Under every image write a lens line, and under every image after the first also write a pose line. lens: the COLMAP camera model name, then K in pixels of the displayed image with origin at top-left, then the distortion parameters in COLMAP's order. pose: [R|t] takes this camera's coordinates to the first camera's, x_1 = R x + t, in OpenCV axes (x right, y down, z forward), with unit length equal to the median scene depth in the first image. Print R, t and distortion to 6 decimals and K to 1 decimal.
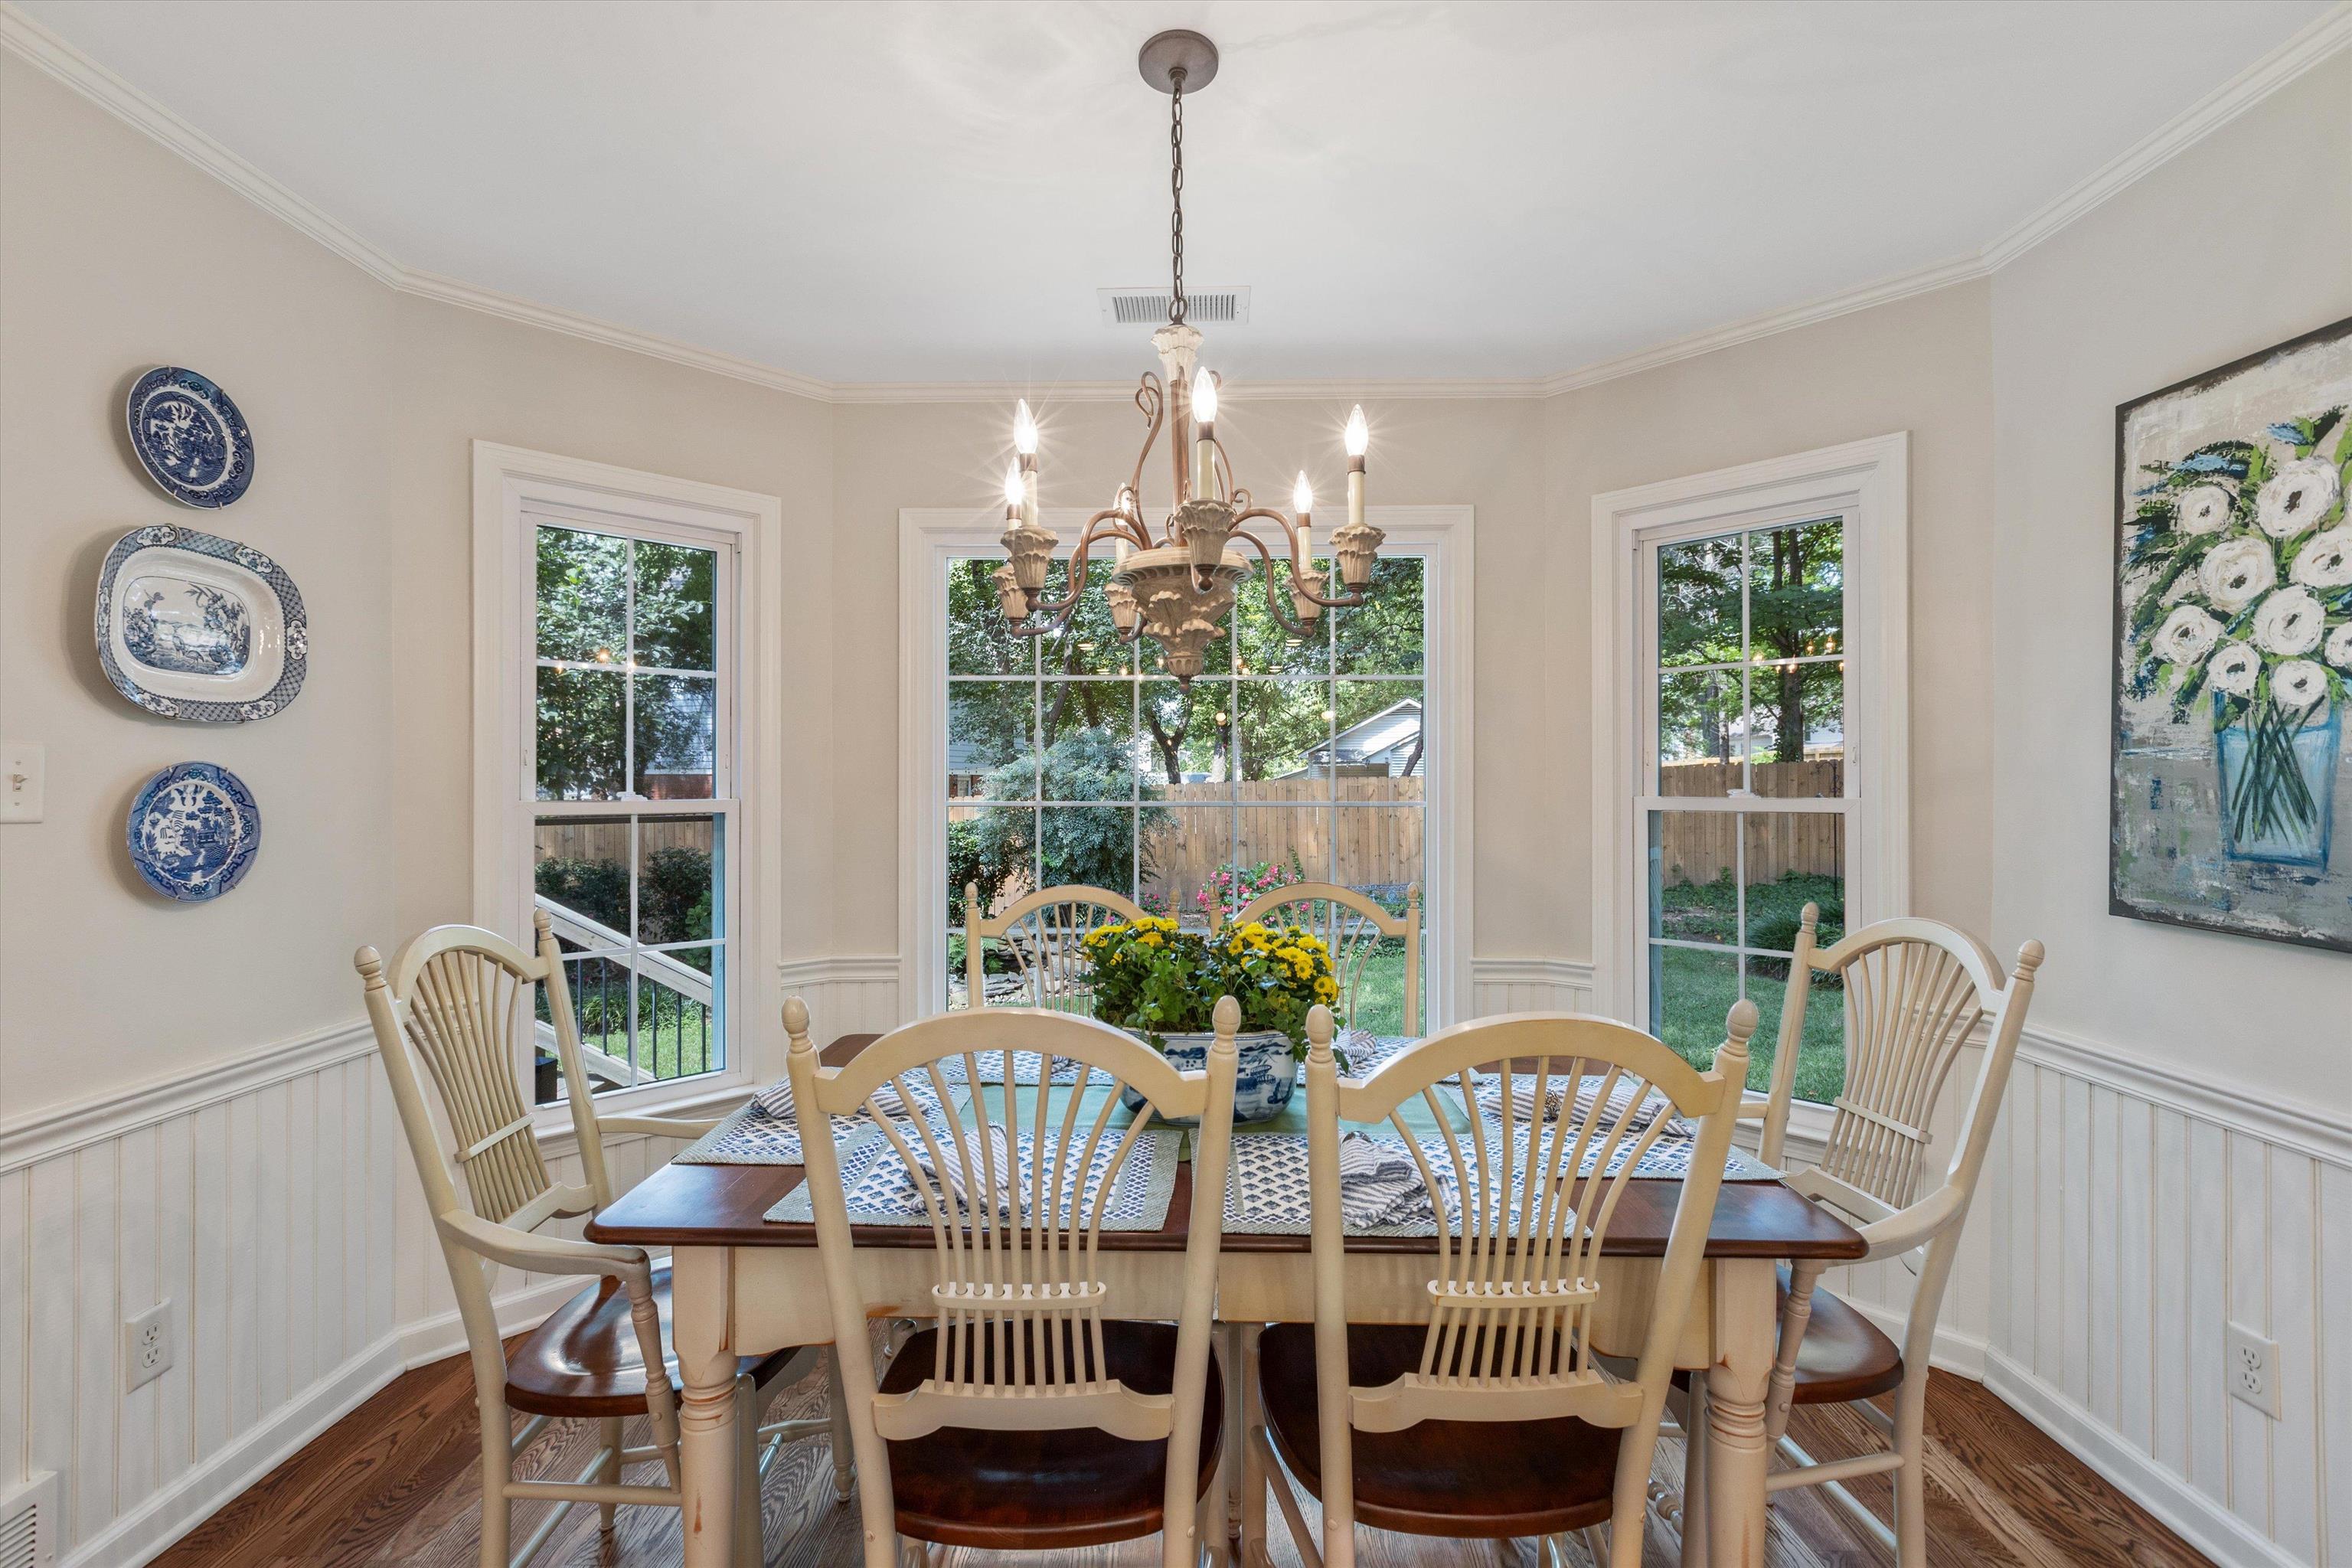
lens RADIAL K [[1057.3, 0, 1177.4], [0, 1057.3, 782.1], [0, 0, 1]] dist [0.002121, 0.000011]
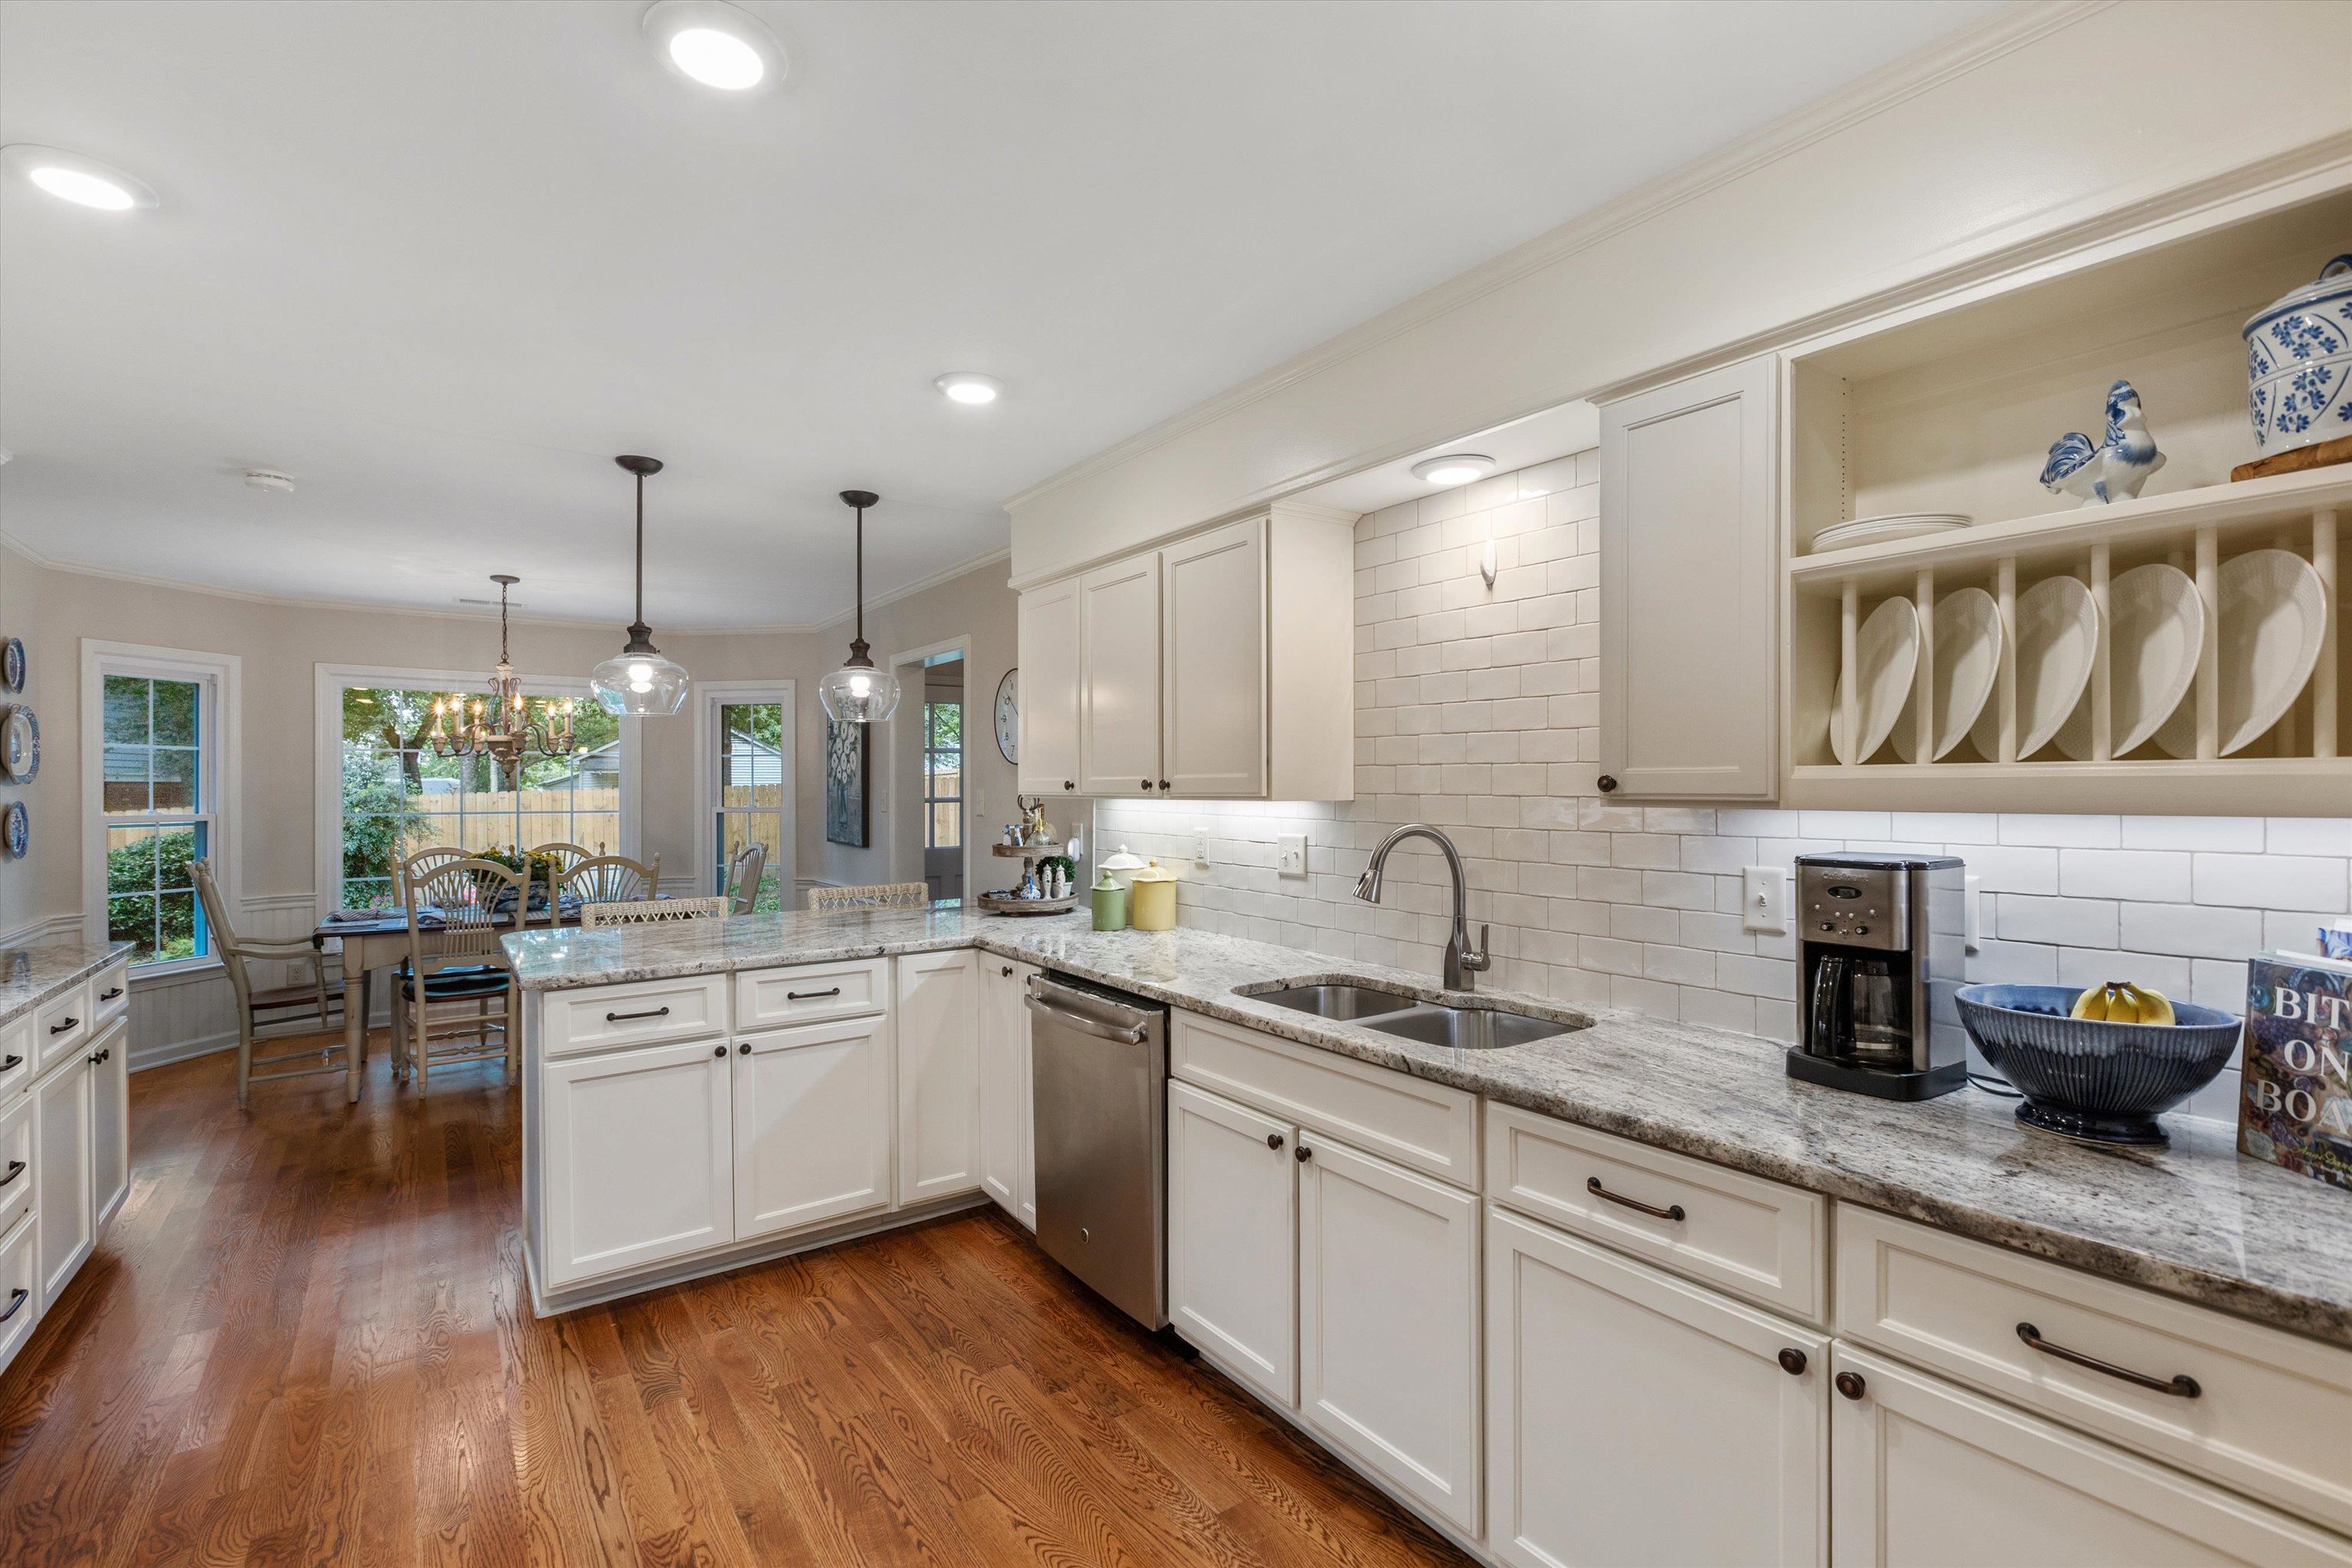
lens RADIAL K [[1057.3, 0, 1180.3], [0, 1057.3, 792.0], [0, 0, 1]] dist [0.002121, 0.000011]
pose [[0.804076, -0.002674, 0.594521, -0.145839], [-0.000356, 0.999988, 0.004979, -0.033492], [-0.594527, -0.004215, 0.804065, -1.568445]]
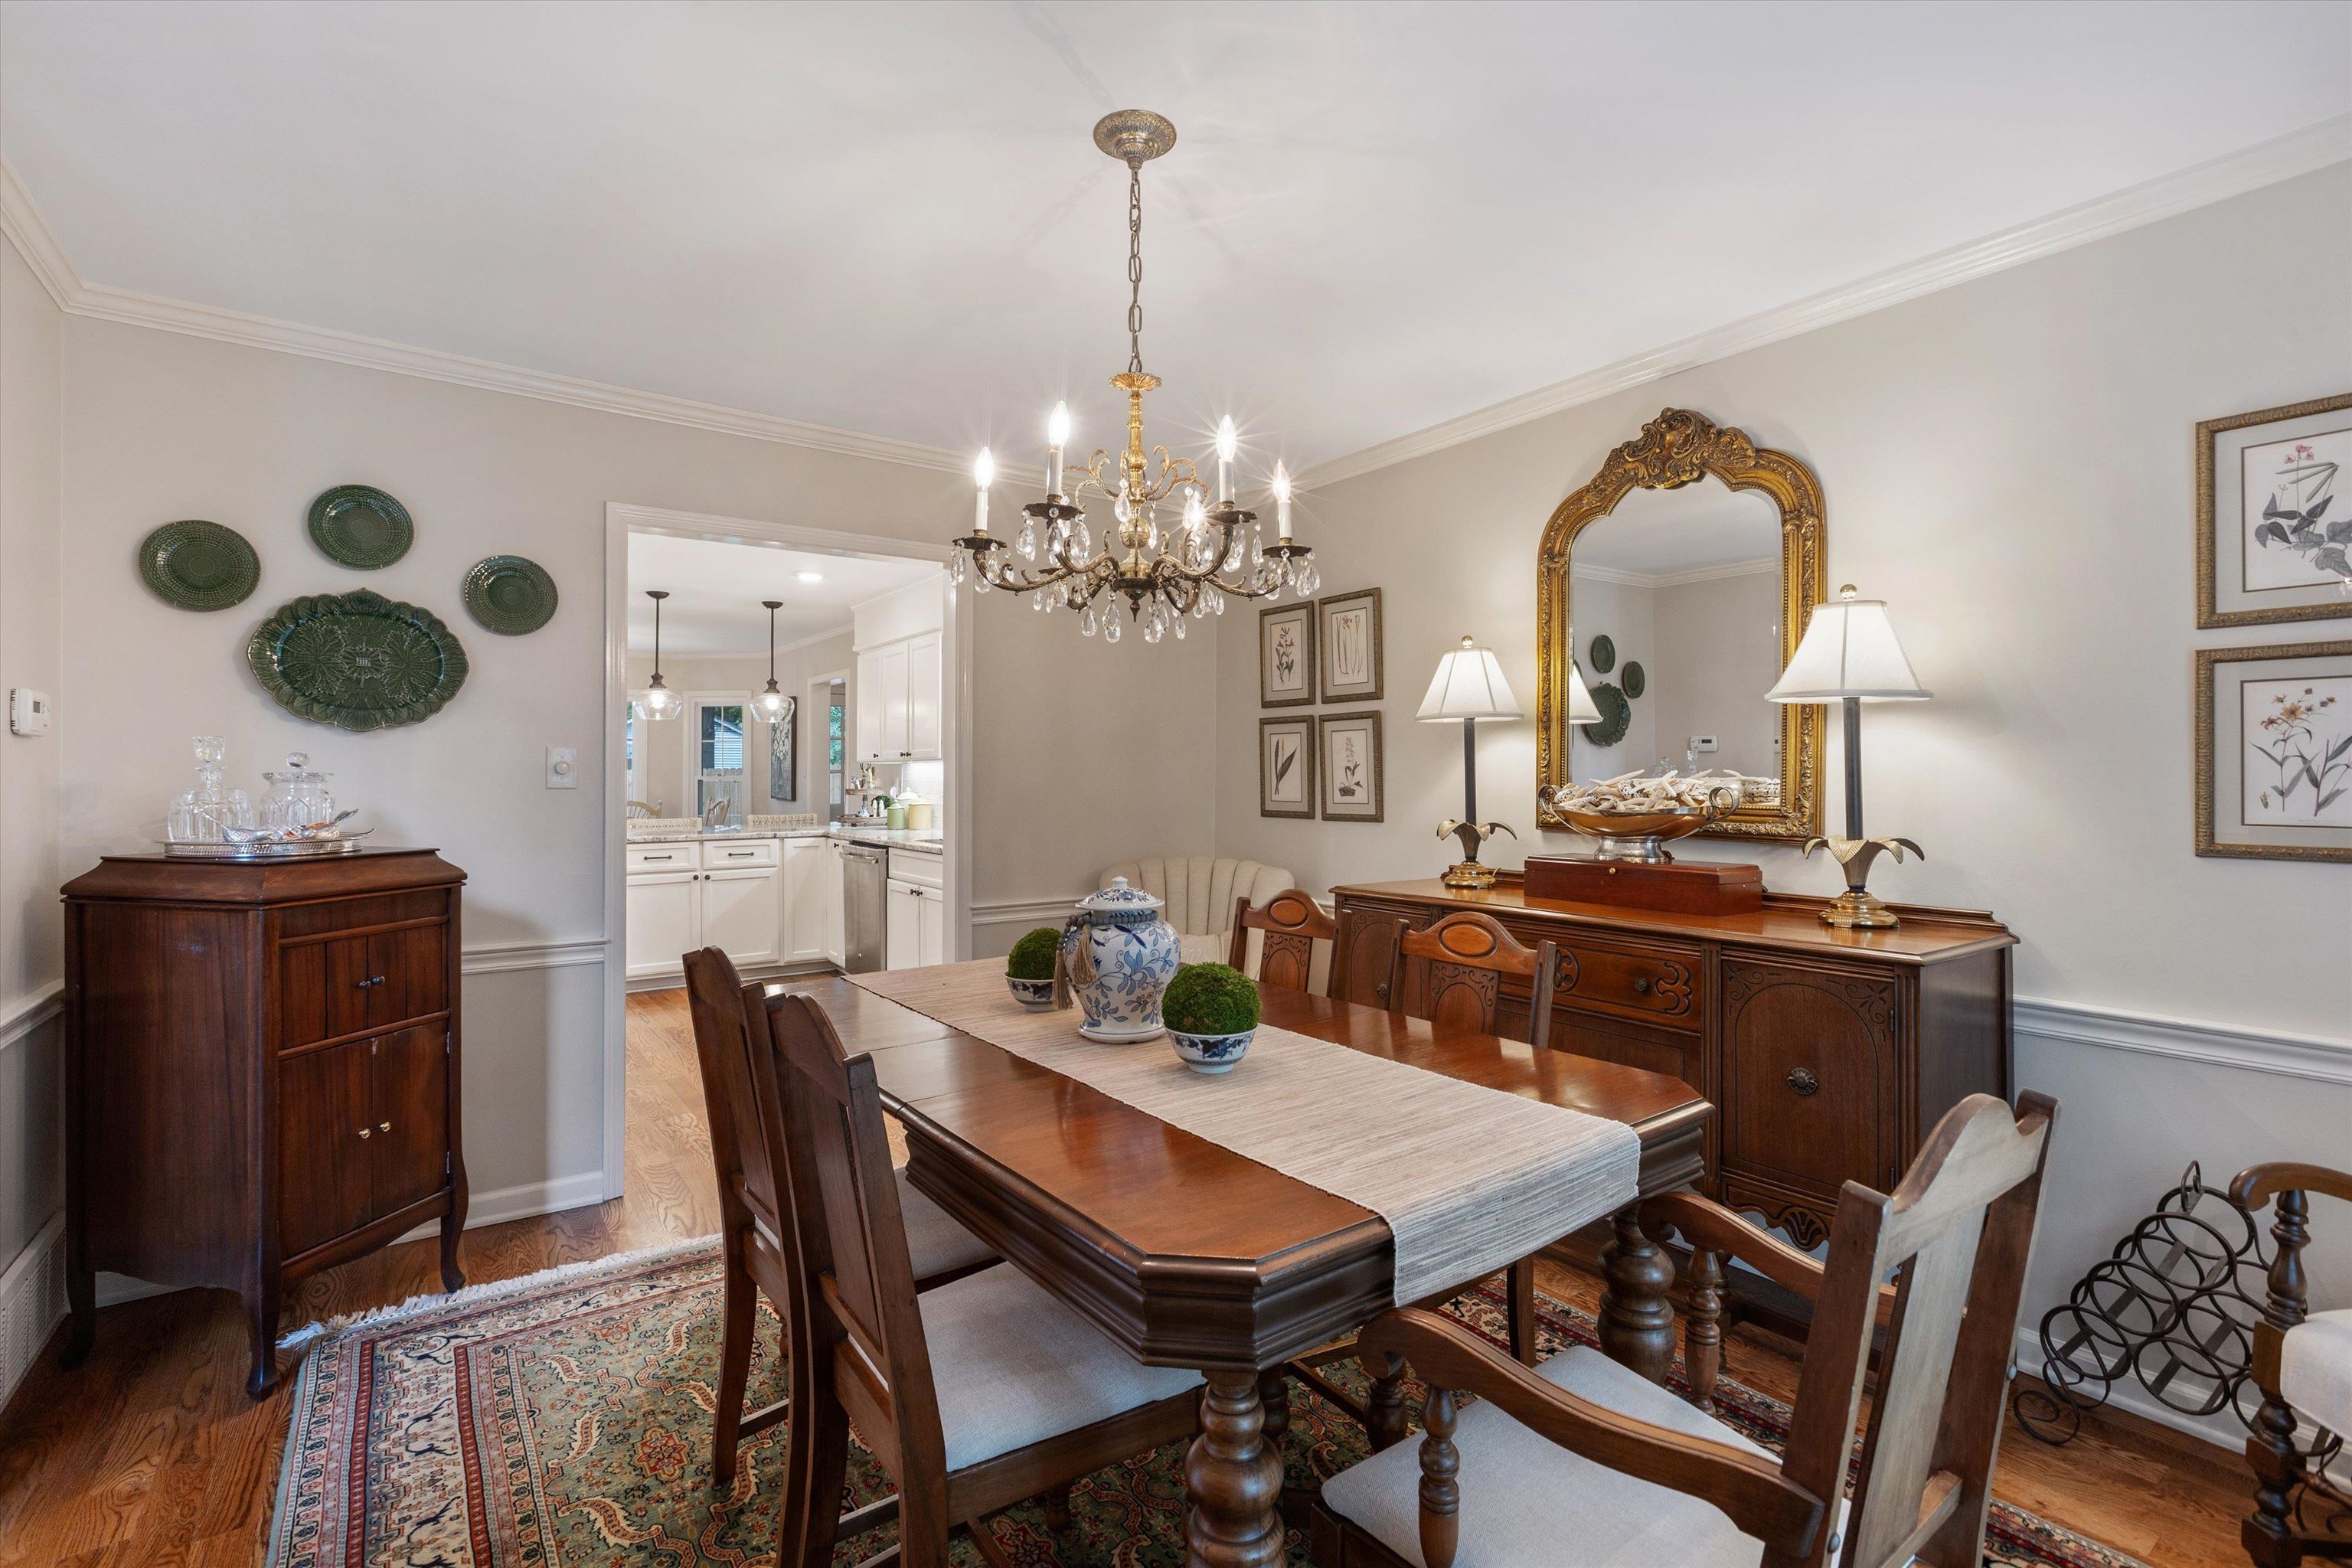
lens RADIAL K [[1057.3, 0, 1177.7], [0, 1057.3, 771.4], [0, 0, 1]] dist [0.002121, 0.000011]
pose [[0.799241, 0.005231, 0.600988, -0.768069], [-0.003003, 0.999984, -0.004710, 0.067017], [-0.601003, 0.001960, 0.799244, -4.483857]]
